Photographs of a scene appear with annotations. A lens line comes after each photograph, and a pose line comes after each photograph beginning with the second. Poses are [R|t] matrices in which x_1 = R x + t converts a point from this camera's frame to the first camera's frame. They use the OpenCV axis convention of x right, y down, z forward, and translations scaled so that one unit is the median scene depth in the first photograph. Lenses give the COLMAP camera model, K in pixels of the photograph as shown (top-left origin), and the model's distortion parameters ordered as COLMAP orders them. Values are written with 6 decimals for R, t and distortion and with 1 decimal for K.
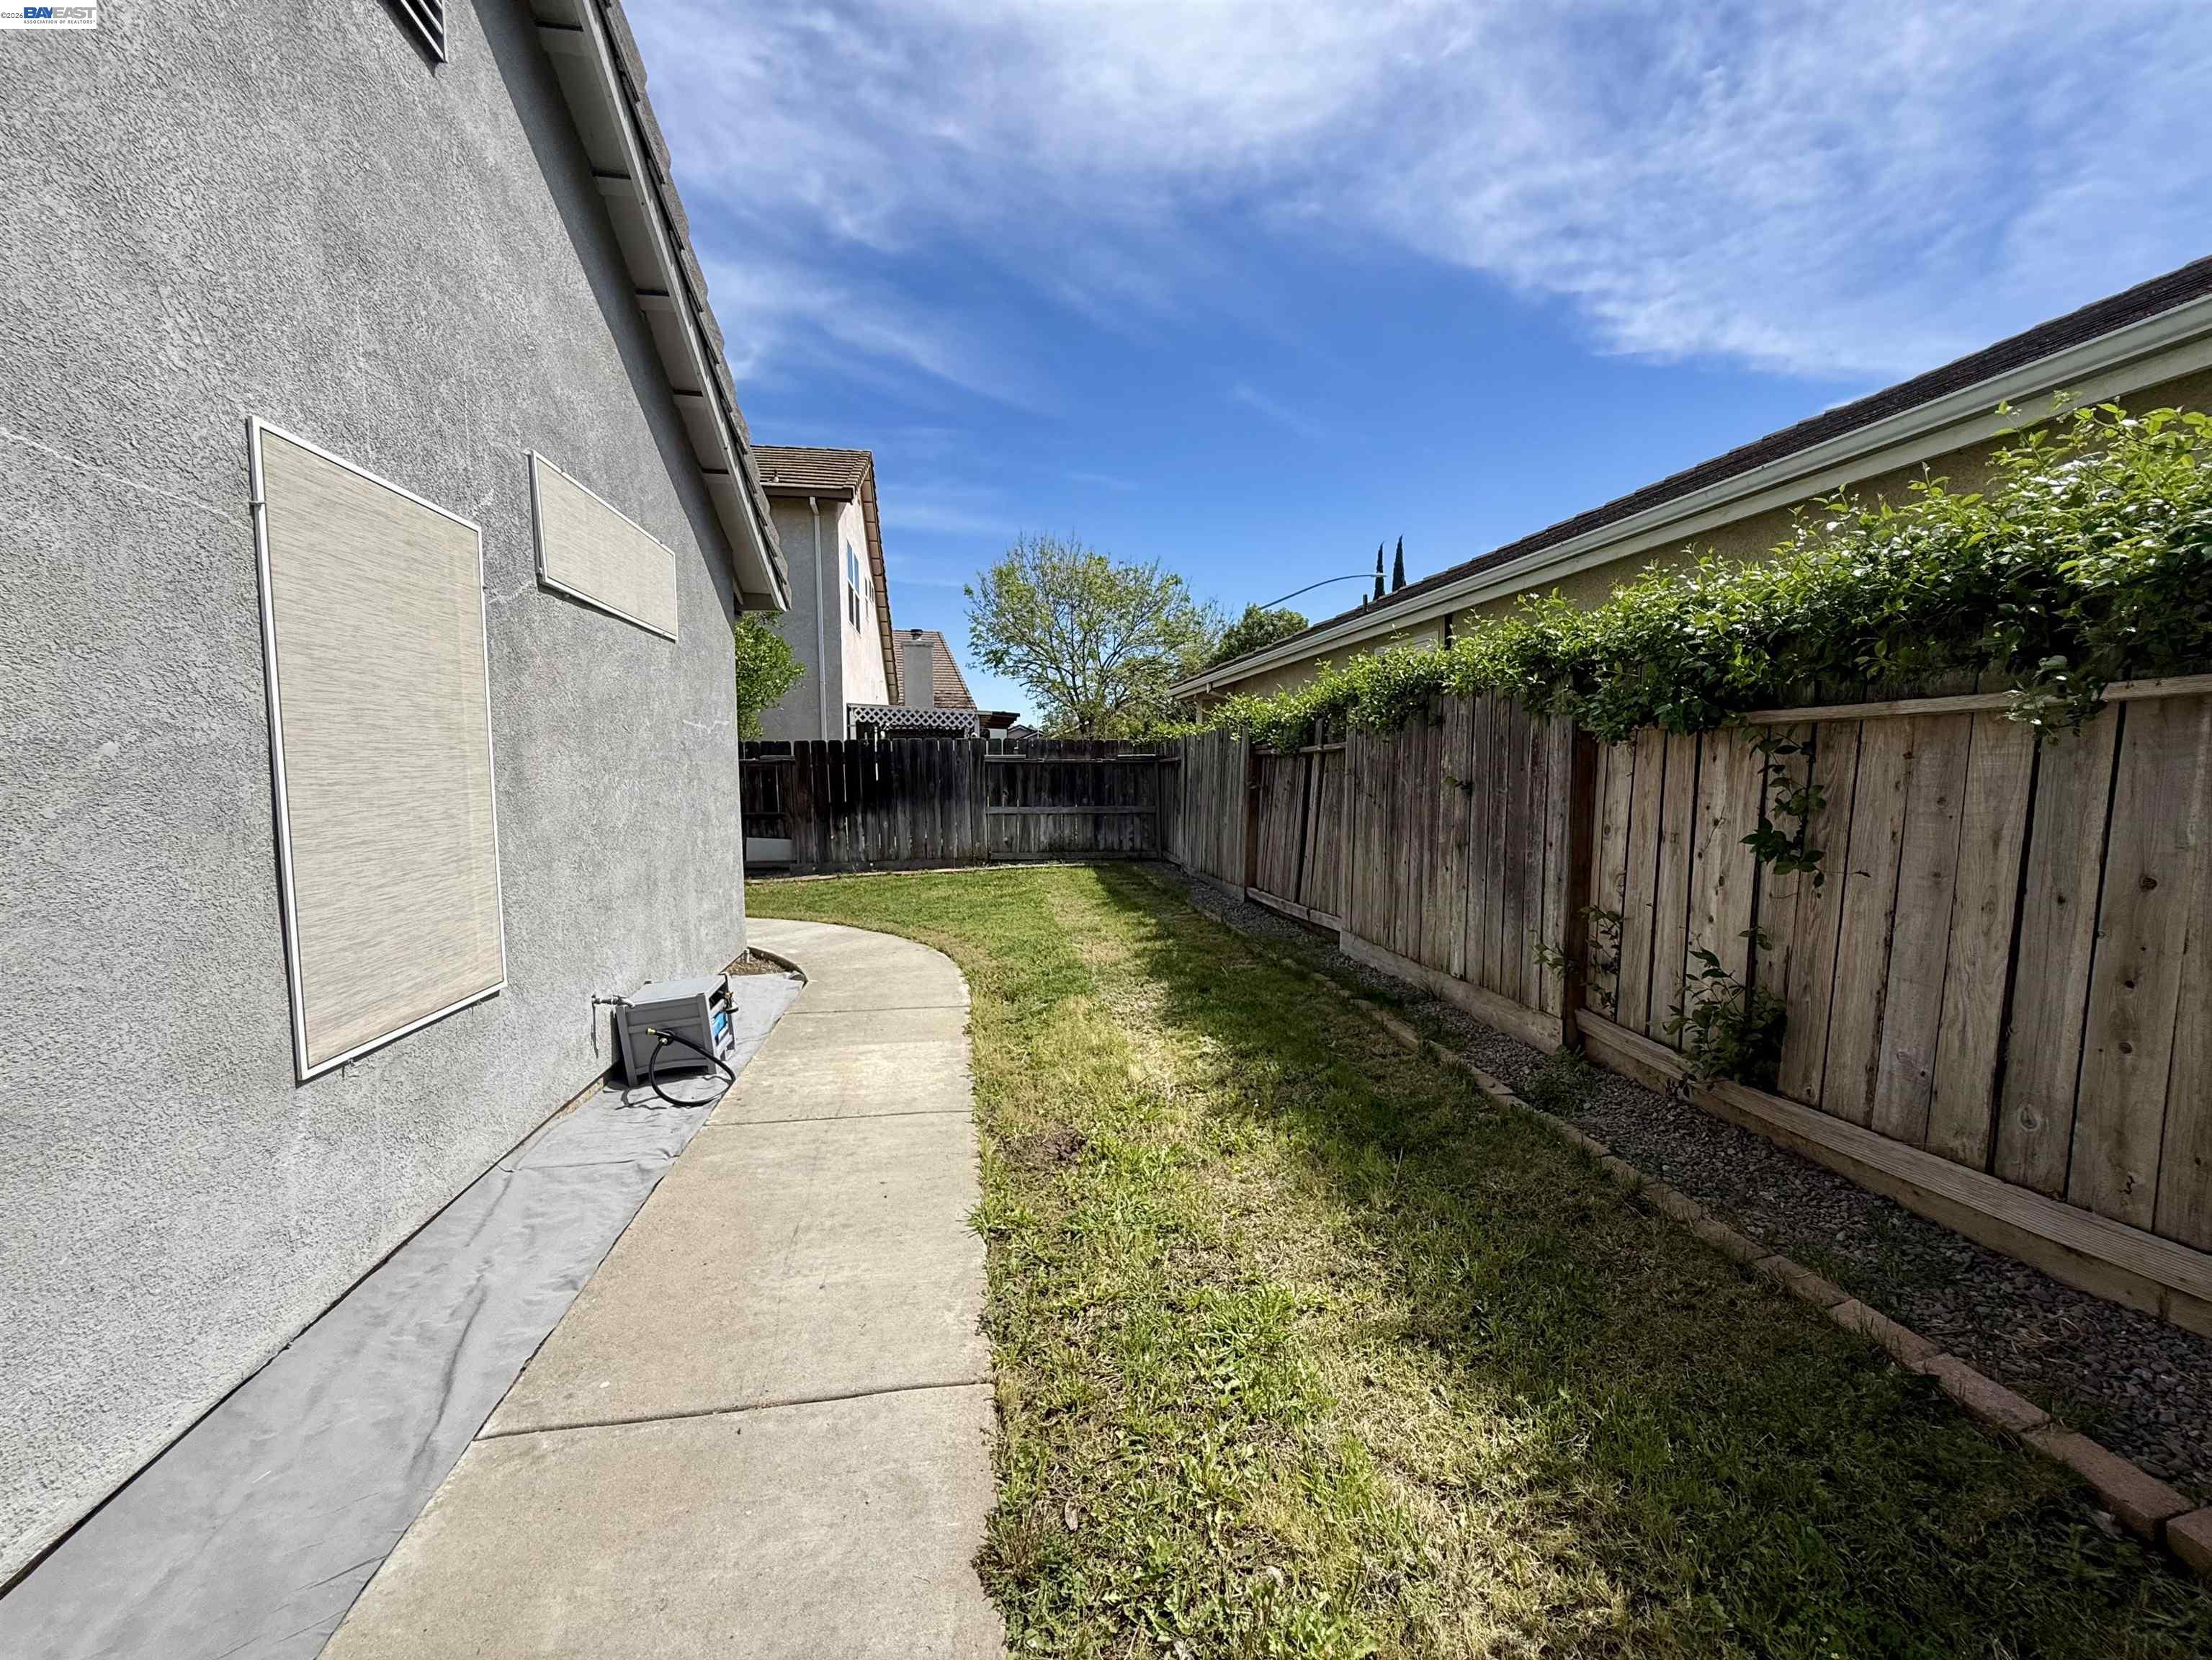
lens RADIAL K [[878.1, 0, 1106.0], [0, 878.1, 830.0], [0, 0, 1]] dist [-0.002234, -0.000632]
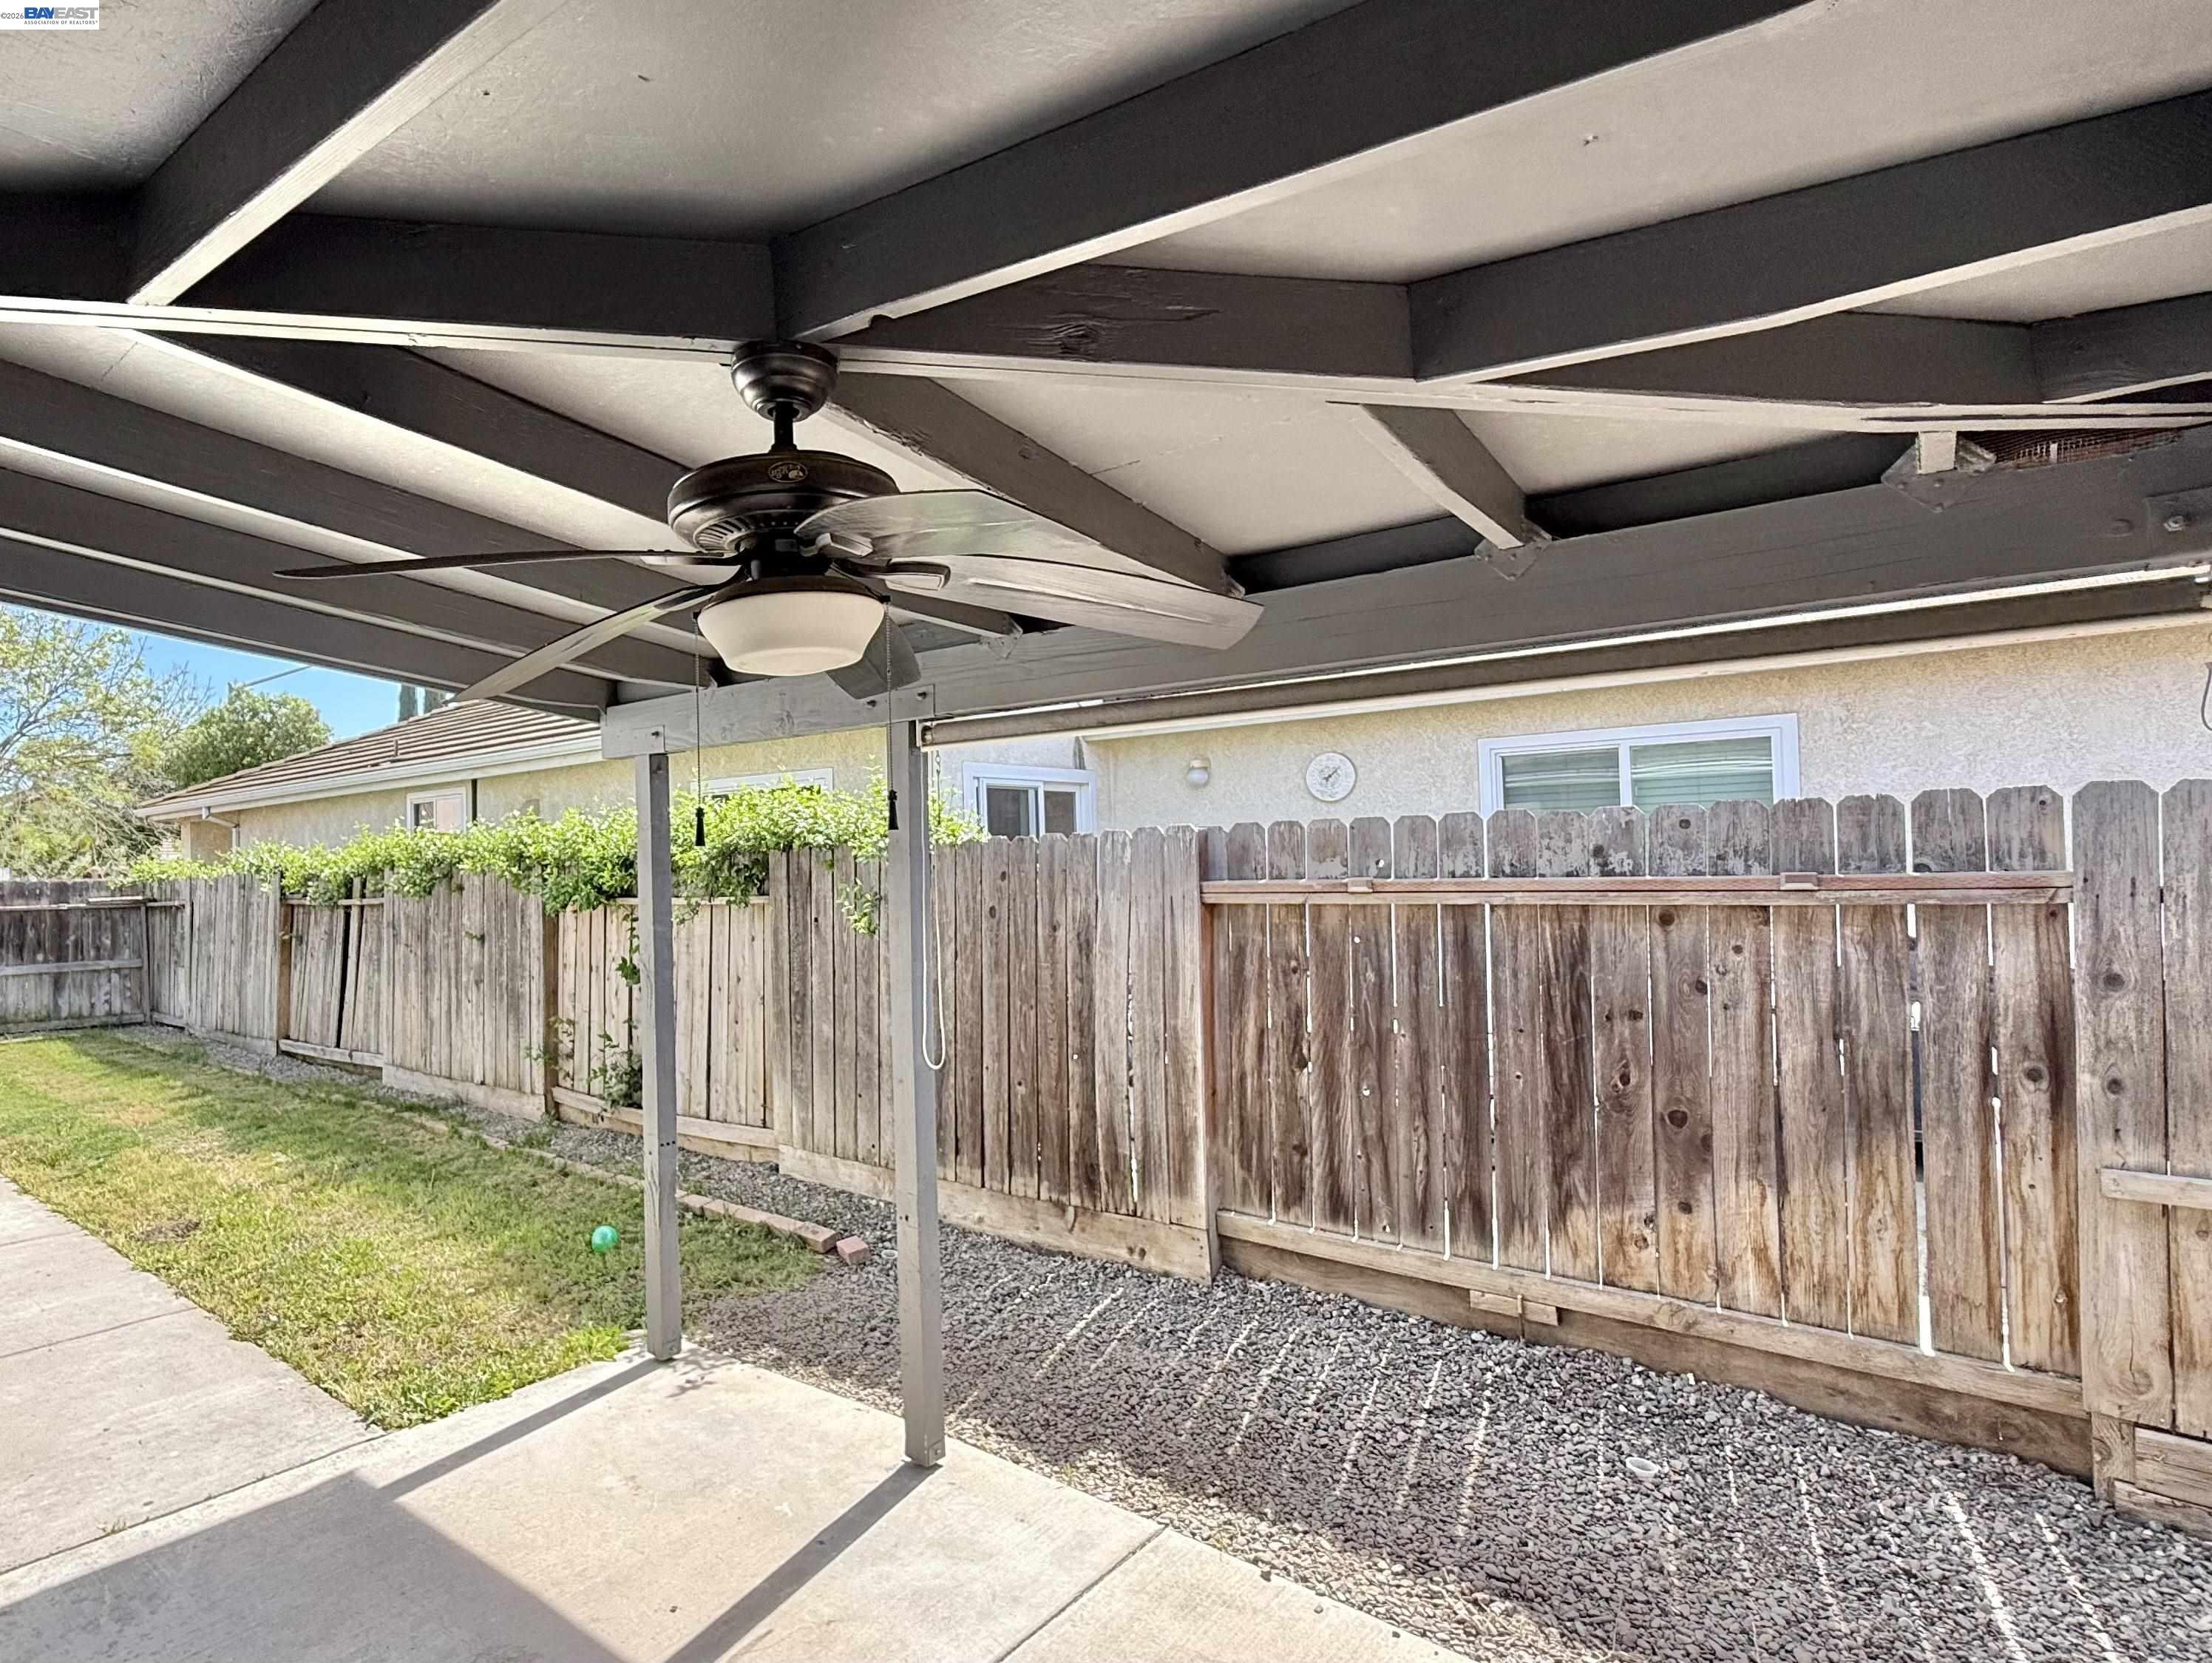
lens RADIAL K [[1830.2, 0, 1104.9], [0, 1830.2, 741.3], [0, 0, 1]] dist [-0.005873, 0.000515]
pose [[0.789870, 0.008986, 0.613209, -0.503127], [0.060655, 0.993846, -0.092692, -0.028516], [-0.610268, 0.110409, 0.784463, -1.647568]]
